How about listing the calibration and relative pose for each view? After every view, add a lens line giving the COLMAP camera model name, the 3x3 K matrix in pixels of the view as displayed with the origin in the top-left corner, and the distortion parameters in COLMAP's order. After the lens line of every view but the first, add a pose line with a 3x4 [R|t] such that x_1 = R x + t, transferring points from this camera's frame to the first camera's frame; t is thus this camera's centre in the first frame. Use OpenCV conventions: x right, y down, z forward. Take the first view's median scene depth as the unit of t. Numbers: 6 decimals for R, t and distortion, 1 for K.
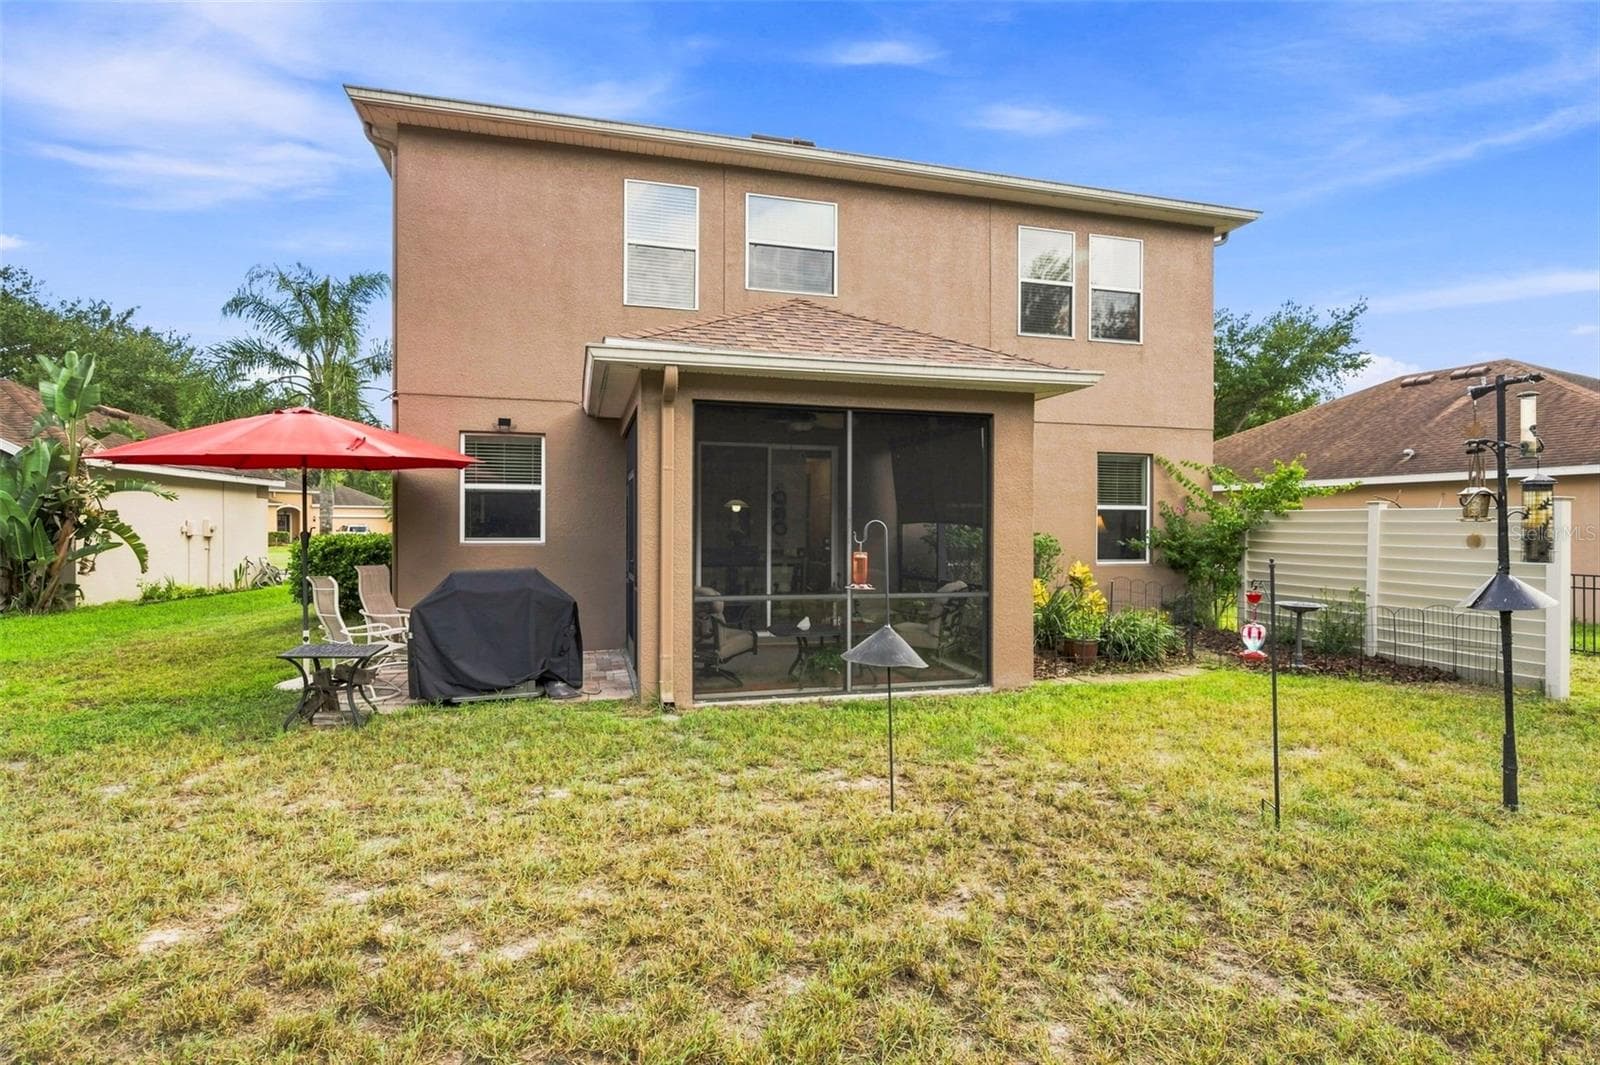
lens RADIAL K [[806.4, 0, 802.7], [0, 806.4, 528.4], [0, 0, 1]] dist [-0.001743, -0.000092]
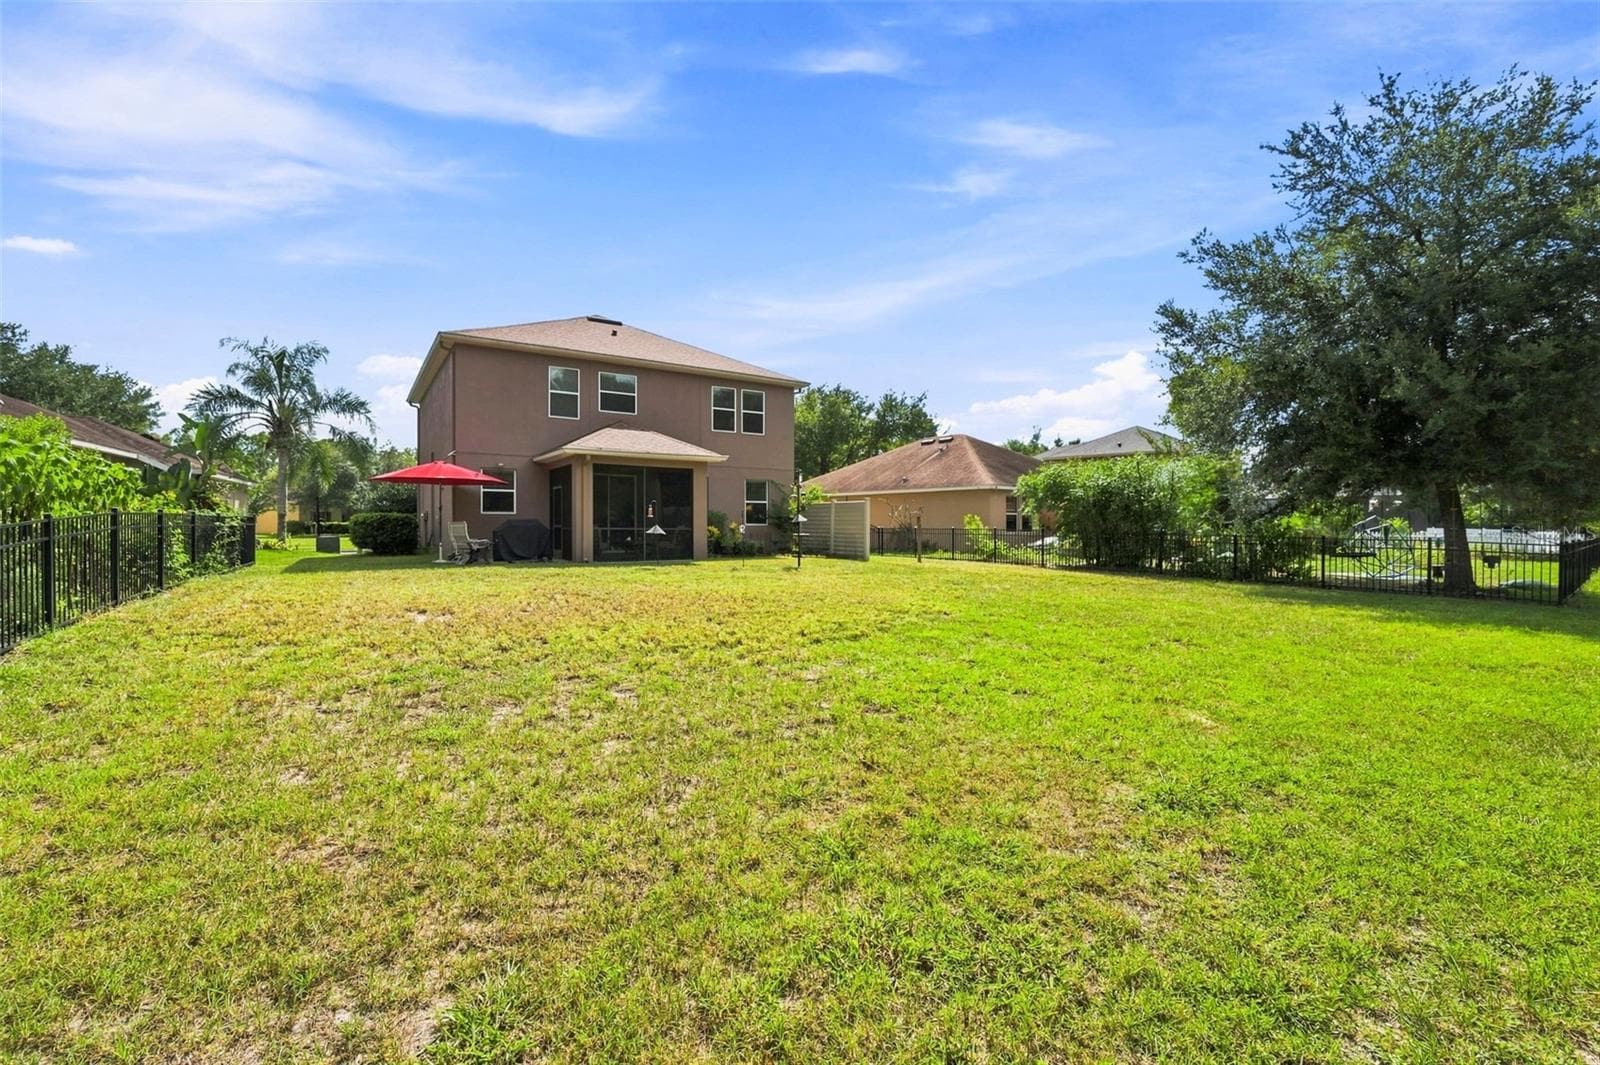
lens RADIAL K [[697.6, 0, 800.0], [0, 697.6, 532.5], [0, 0, 1]] dist [-0.000729, -0.000100]
pose [[0.954896, -0.004816, 0.296903, -0.146291], [0.002368, 0.999960, 0.008606, 0.069188], [-0.296933, -0.007515, 0.954869, -1.502489]]
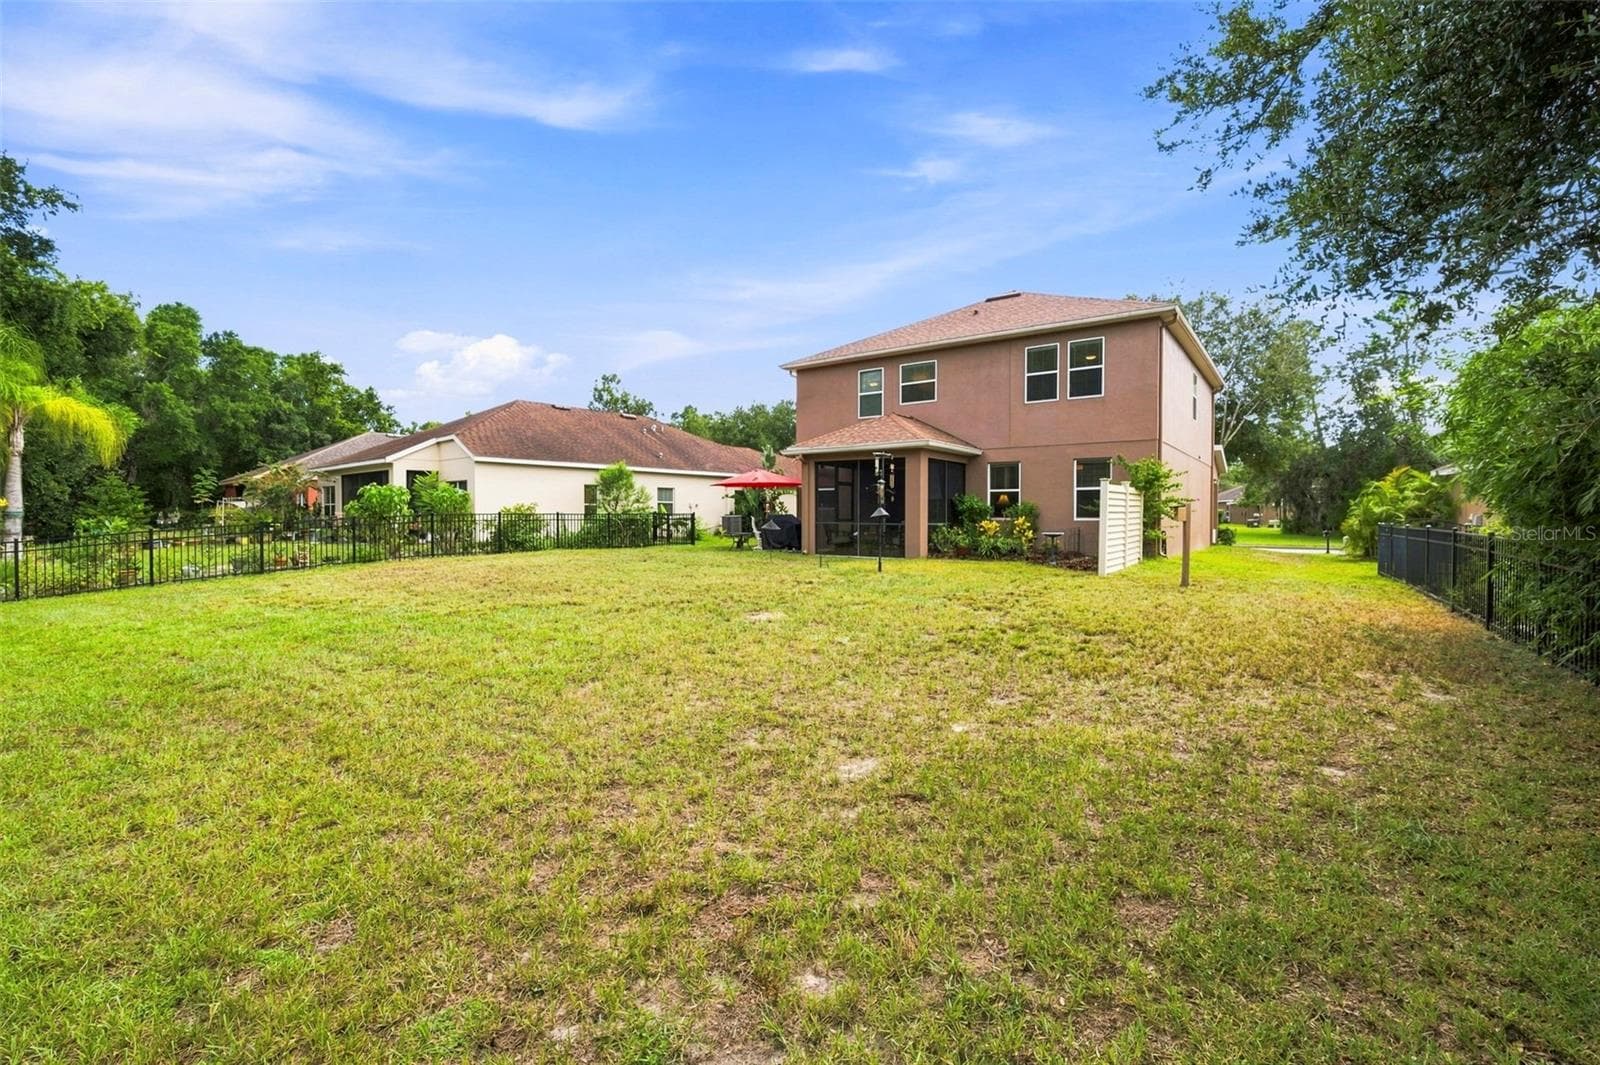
lens RADIAL K [[697.6, 0, 800.0], [0, 697.6, 532.5], [0, 0, 1]] dist [-0.000729, -0.000100]
pose [[0.617227, 0.015551, -0.786632, 1.752752], [-0.000966, 0.999819, 0.019008, 0.062220], [0.786785, -0.010972, 0.617130, -0.678552]]
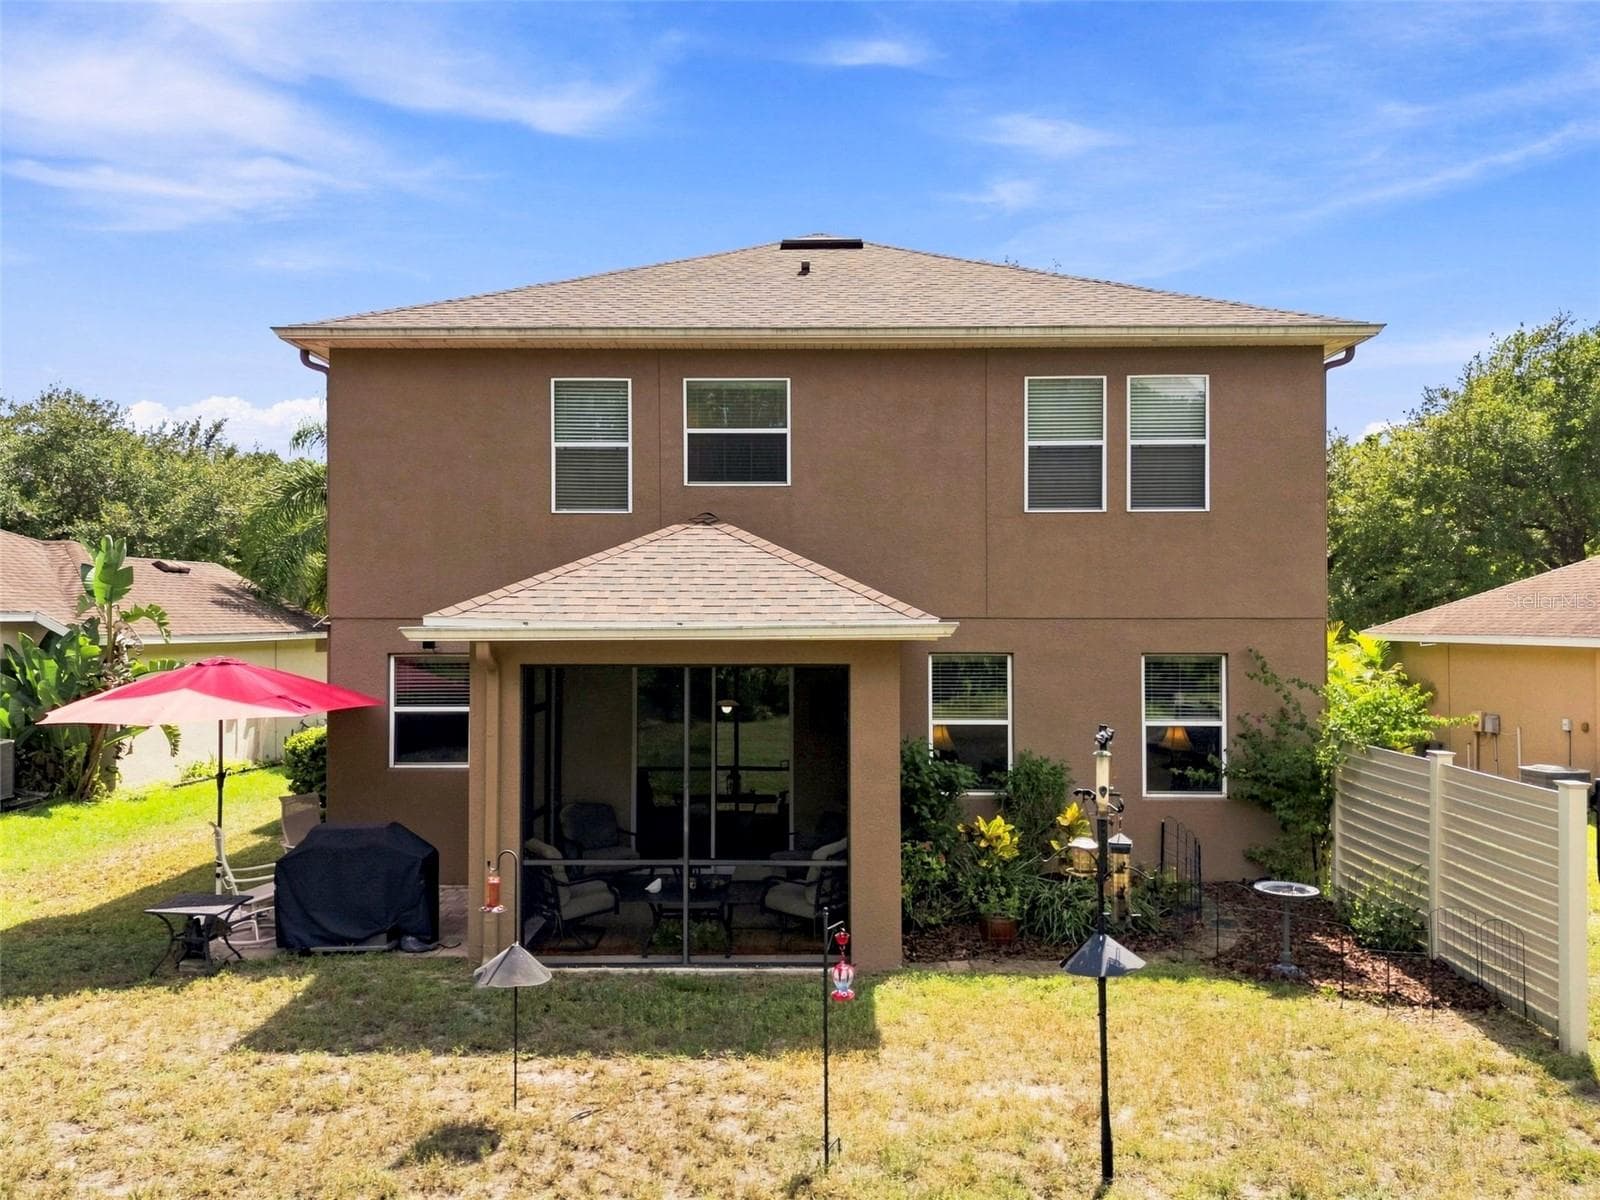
lens RADIAL K [[1176.8, 0, 800.0], [0, 1176.8, 600.0], [0, 0, 1]] dist [0.067147, -0.052882]
pose [[0.958919, -0.008140, -0.283565, 0.528925], [0.004019, 0.999878, -0.015112, -0.184972], [0.283653, 0.013352, 0.958834, -0.275521]]
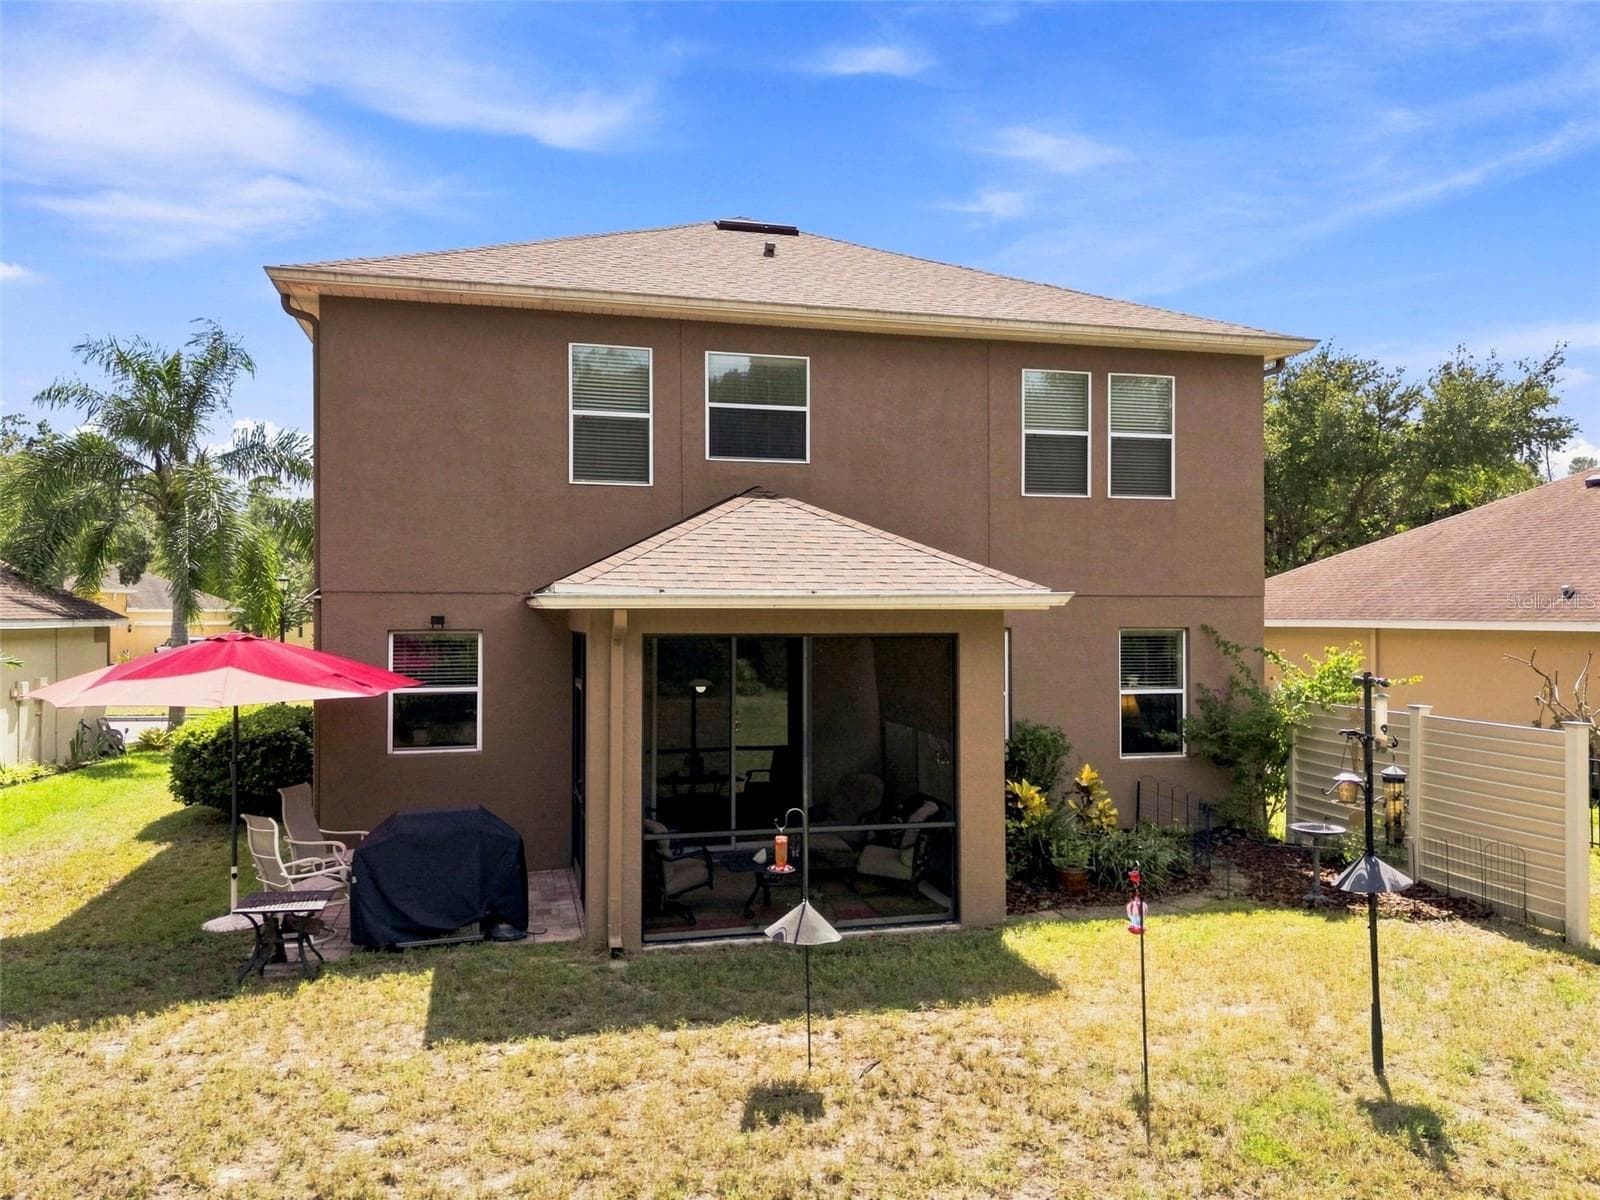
lens RADIAL K [[1176.8, 0, 800.0], [0, 1176.8, 600.0], [0, 0, 1]] dist [0.067147, -0.052882]
pose [[0.999814, -0.003830, -0.018888, 0.071051], [0.003598, 0.999918, -0.012274, -0.156135], [0.018934, 0.012204, 0.999746, -0.368083]]
